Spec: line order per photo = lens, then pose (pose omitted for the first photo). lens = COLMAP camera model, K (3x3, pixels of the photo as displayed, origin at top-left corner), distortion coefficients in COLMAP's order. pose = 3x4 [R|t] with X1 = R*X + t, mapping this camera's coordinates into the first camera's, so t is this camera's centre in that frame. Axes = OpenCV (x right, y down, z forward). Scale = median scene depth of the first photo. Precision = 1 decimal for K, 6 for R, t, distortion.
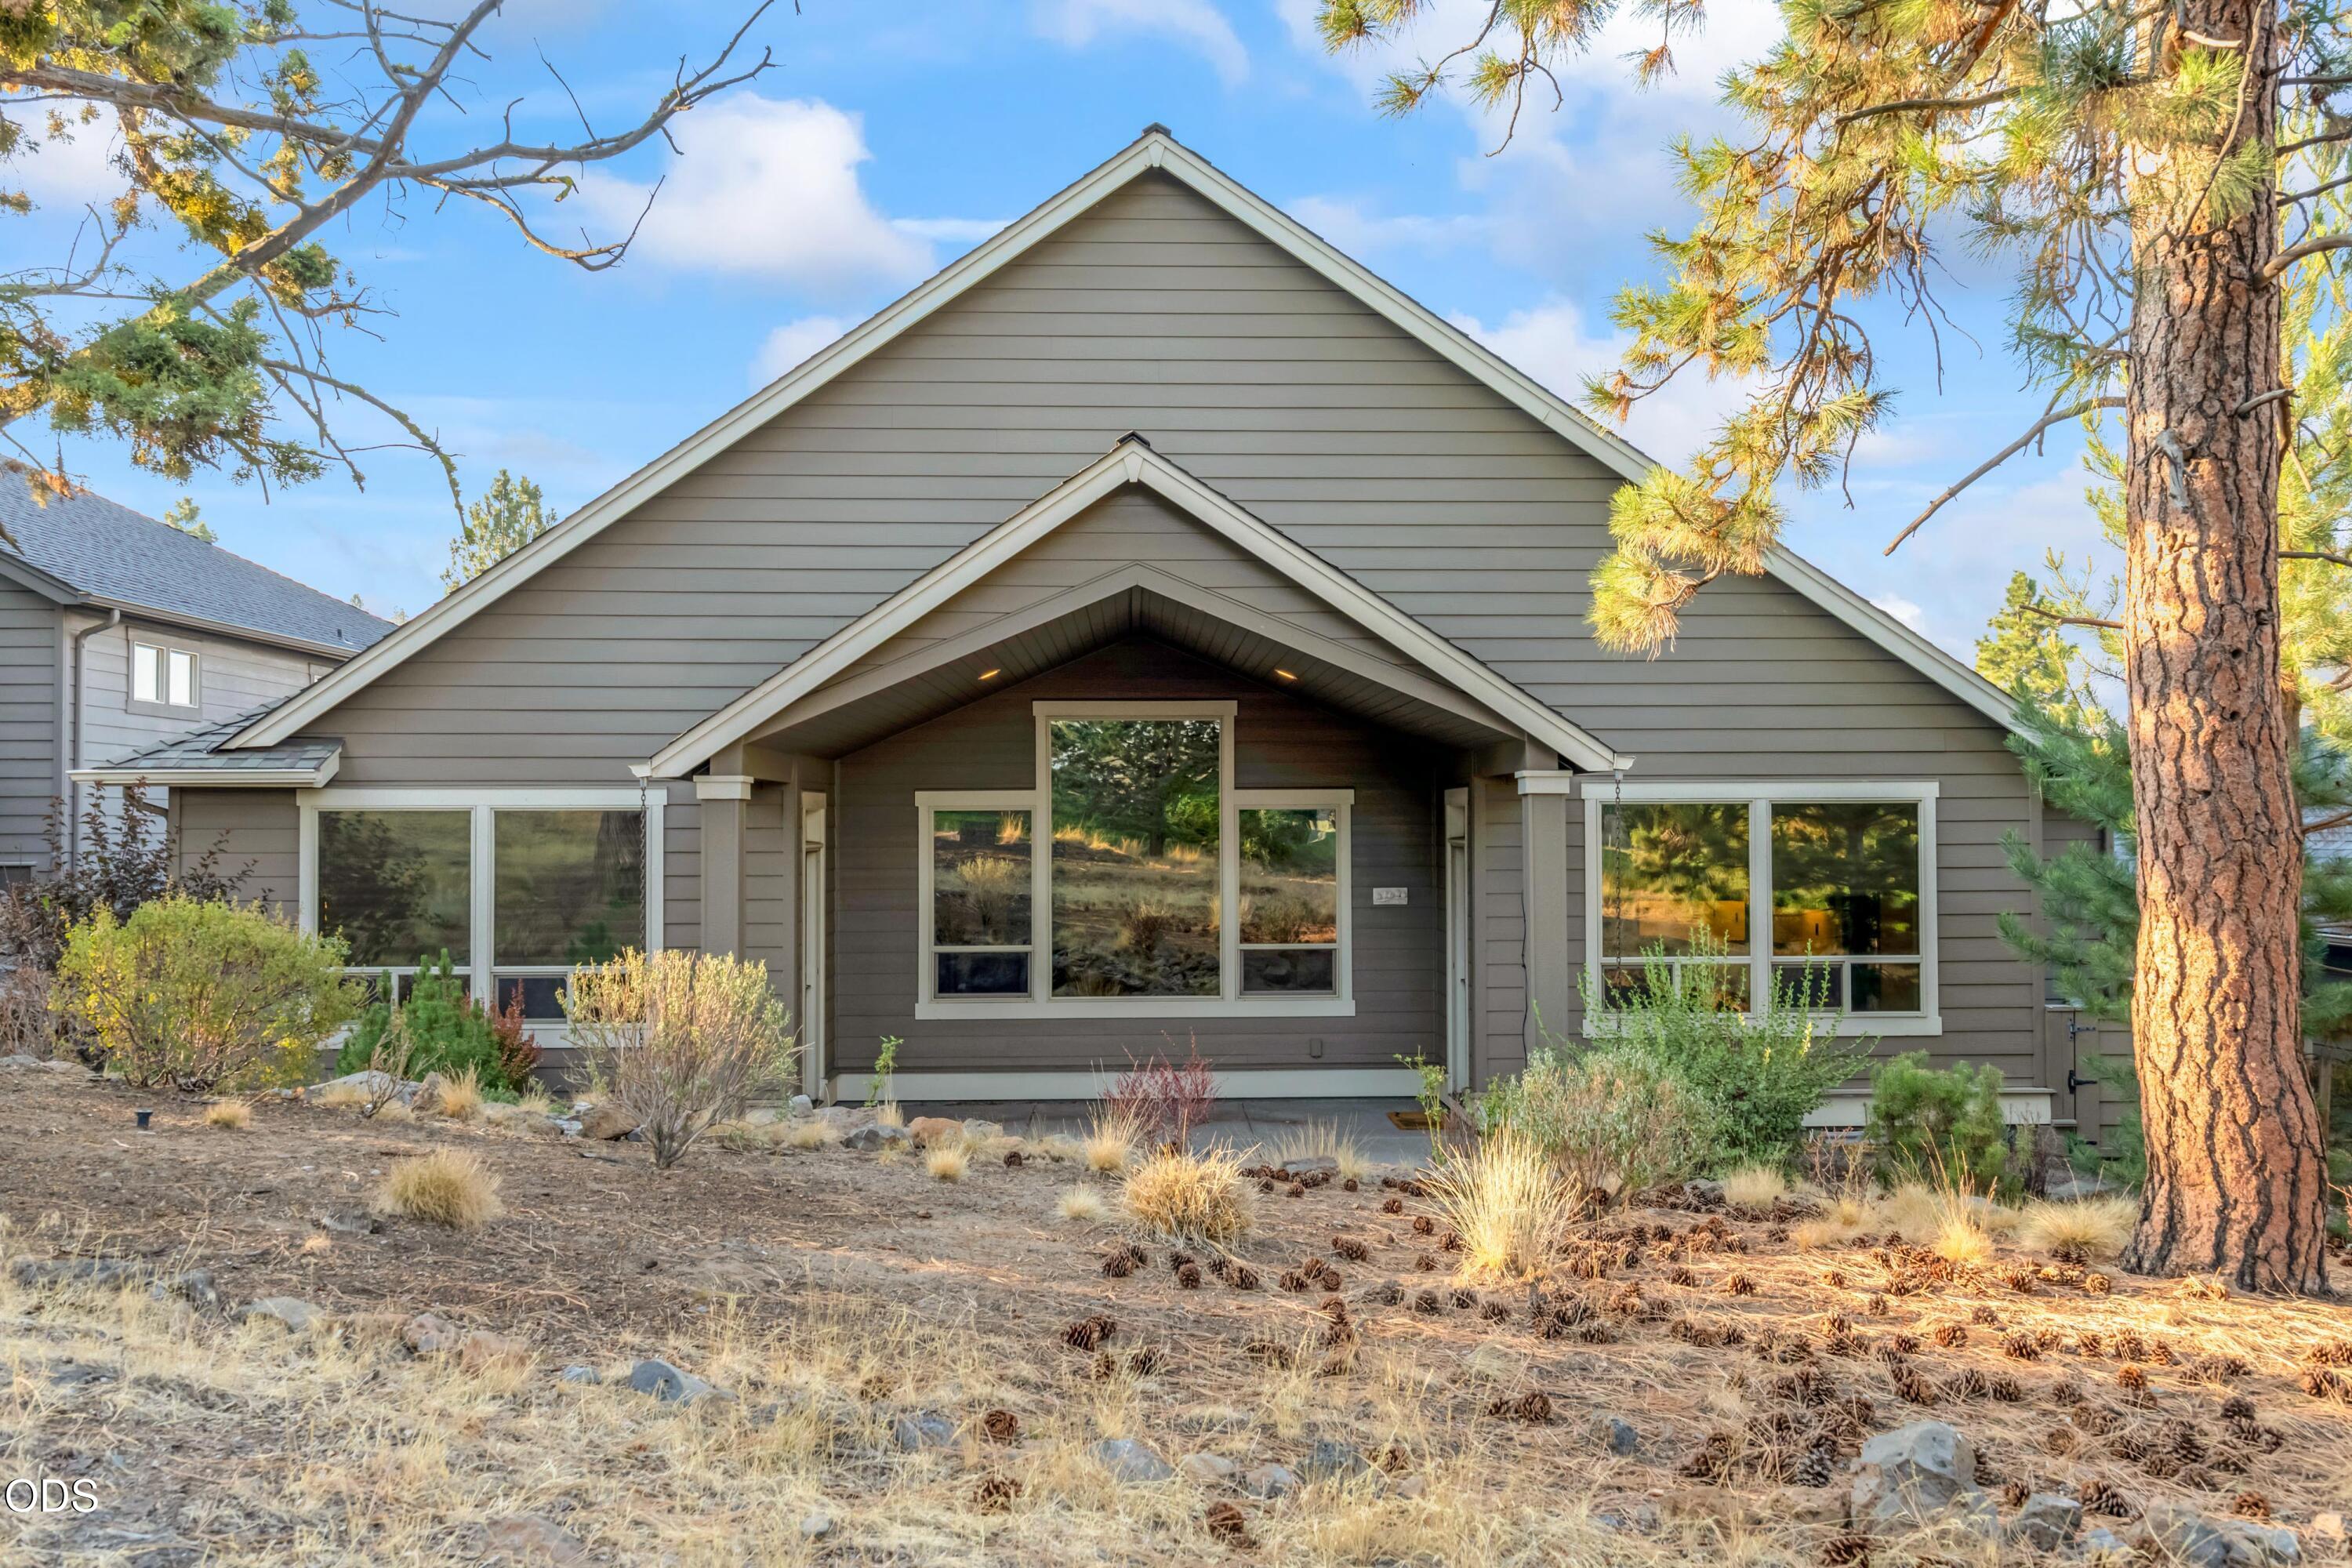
lens RADIAL K [[1838.4, 0, 1176.0], [0, 1838.4, 784.0], [0, 0, 1]] dist [0.000091, -0.001080]
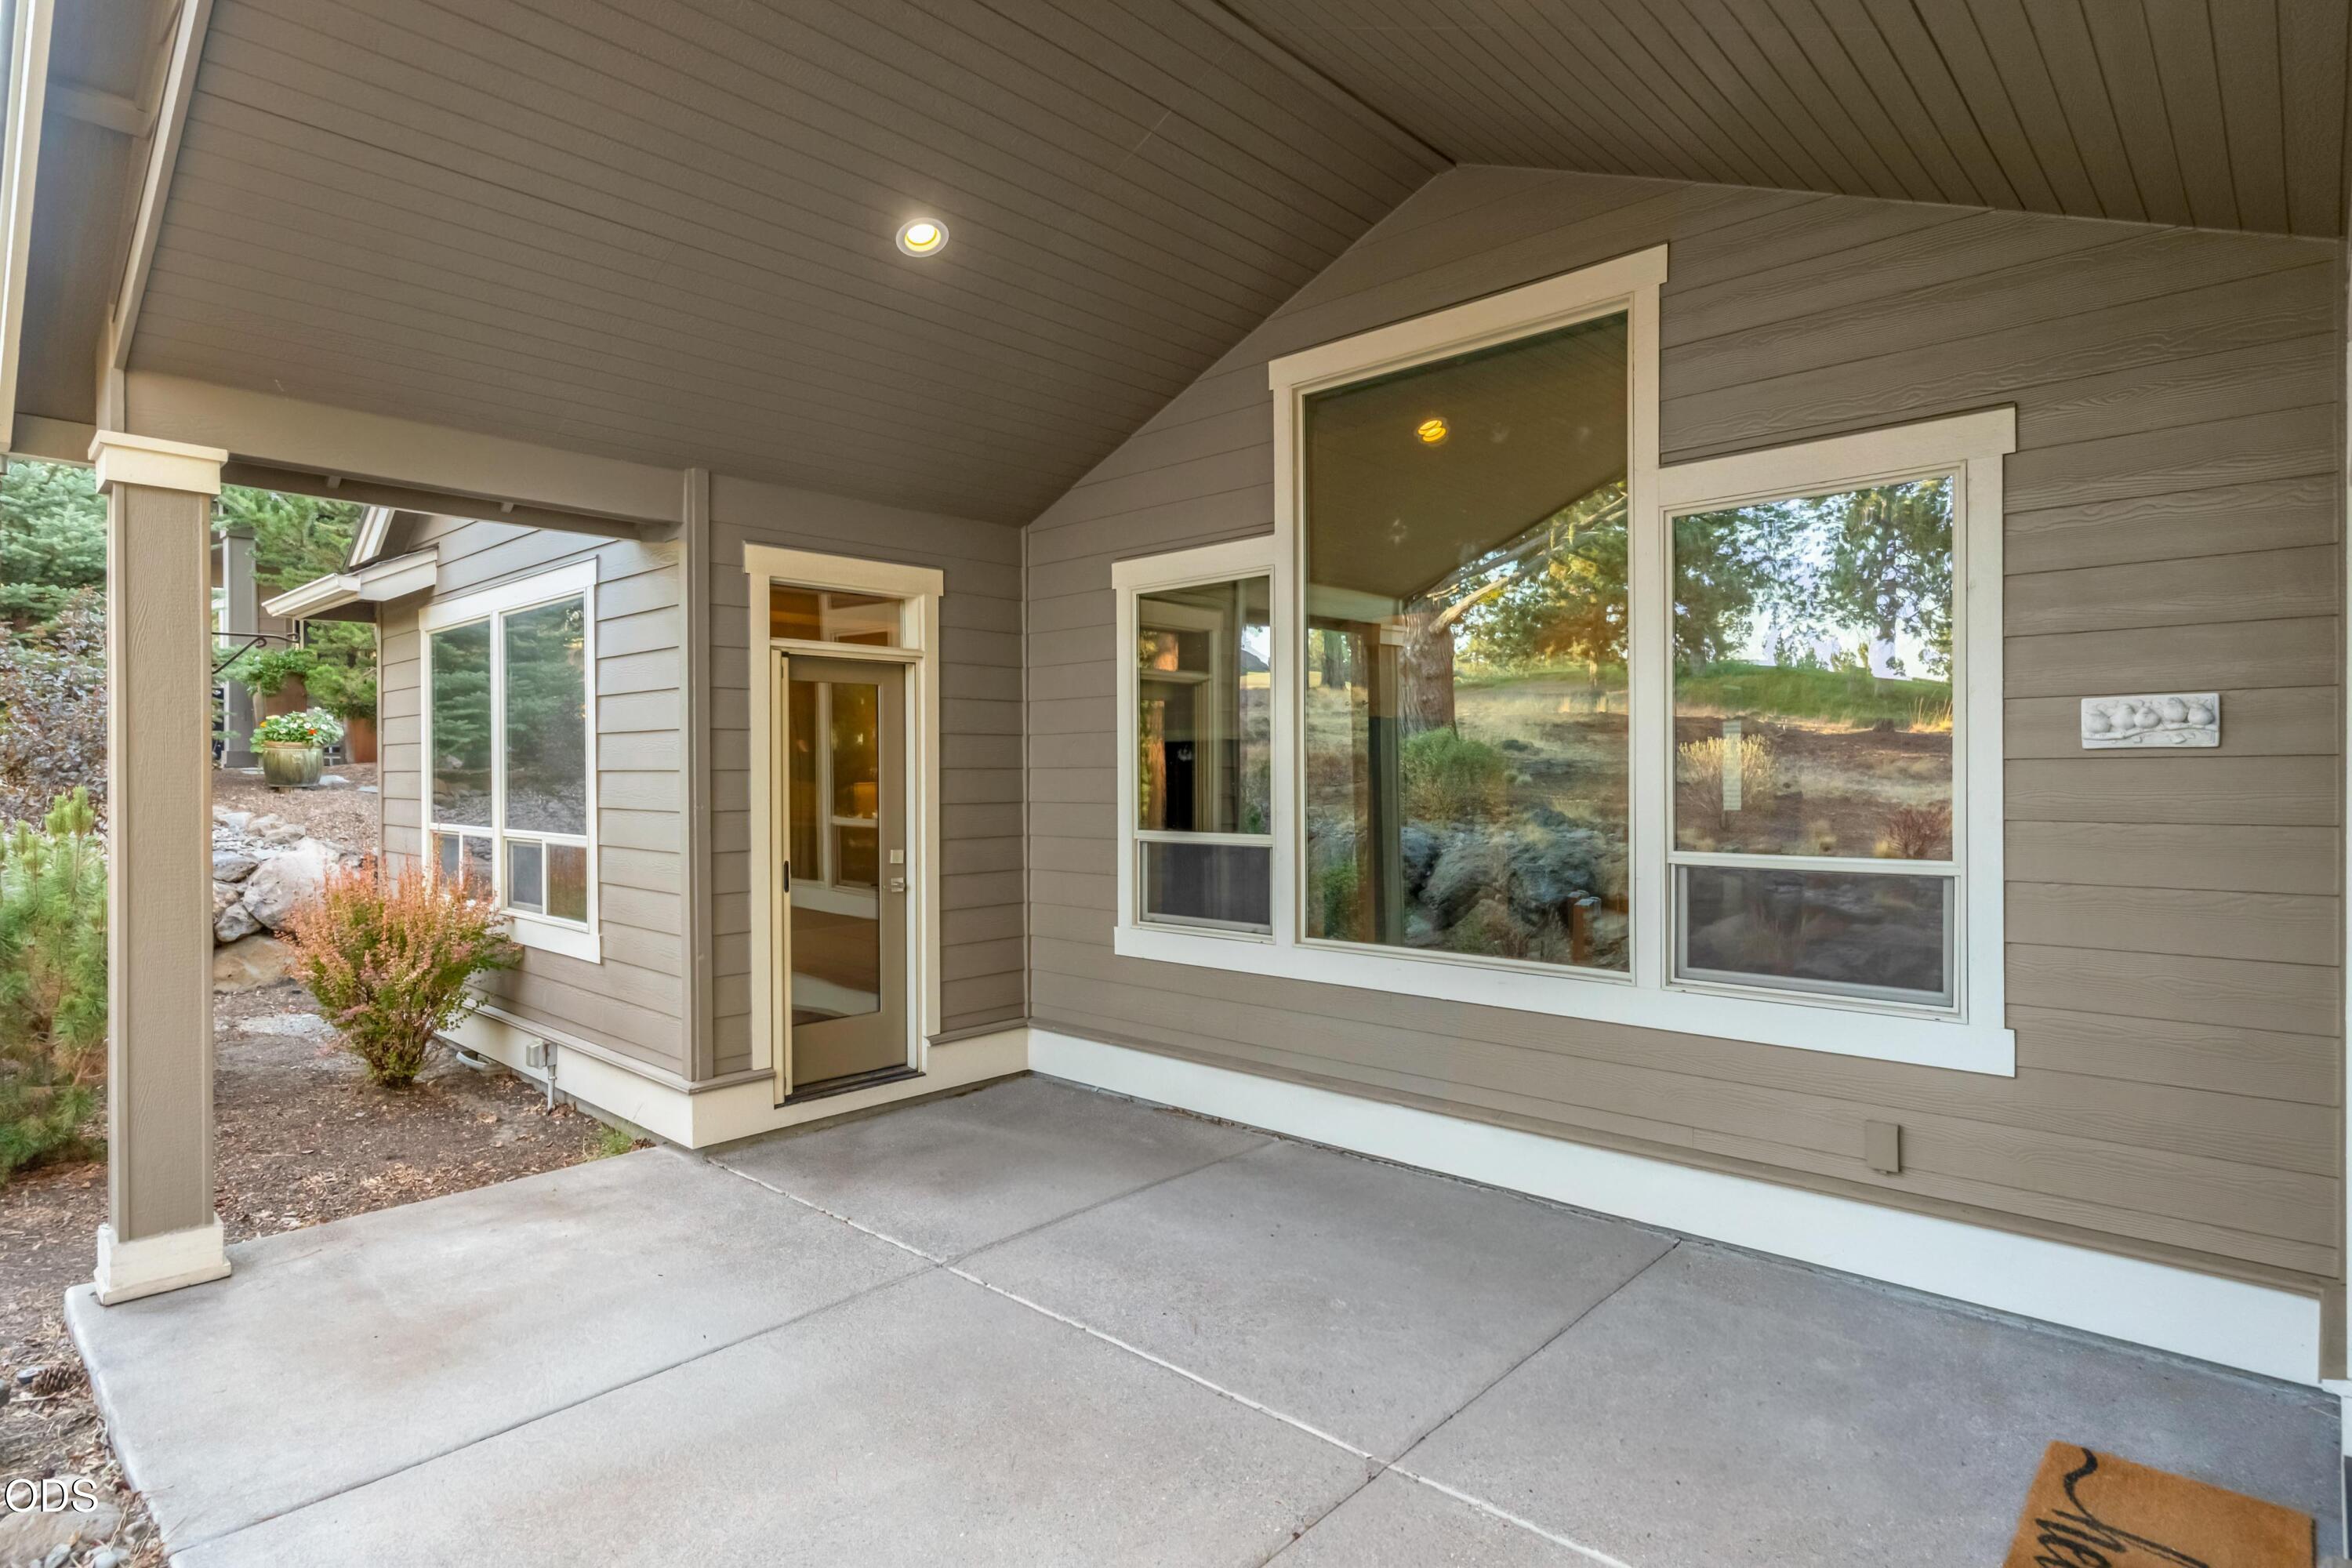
lens RADIAL K [[1253.3, 0, 1176.0], [0, 1253.3, 784.0], [0, 0, 1]] dist [-0.001542, -0.000426]
pose [[0.705782, 0.005700, -0.708406, 0.152708], [0.014661, 0.999636, 0.022650, 0.065112], [0.708278, -0.026373, 0.705441, 0.734177]]
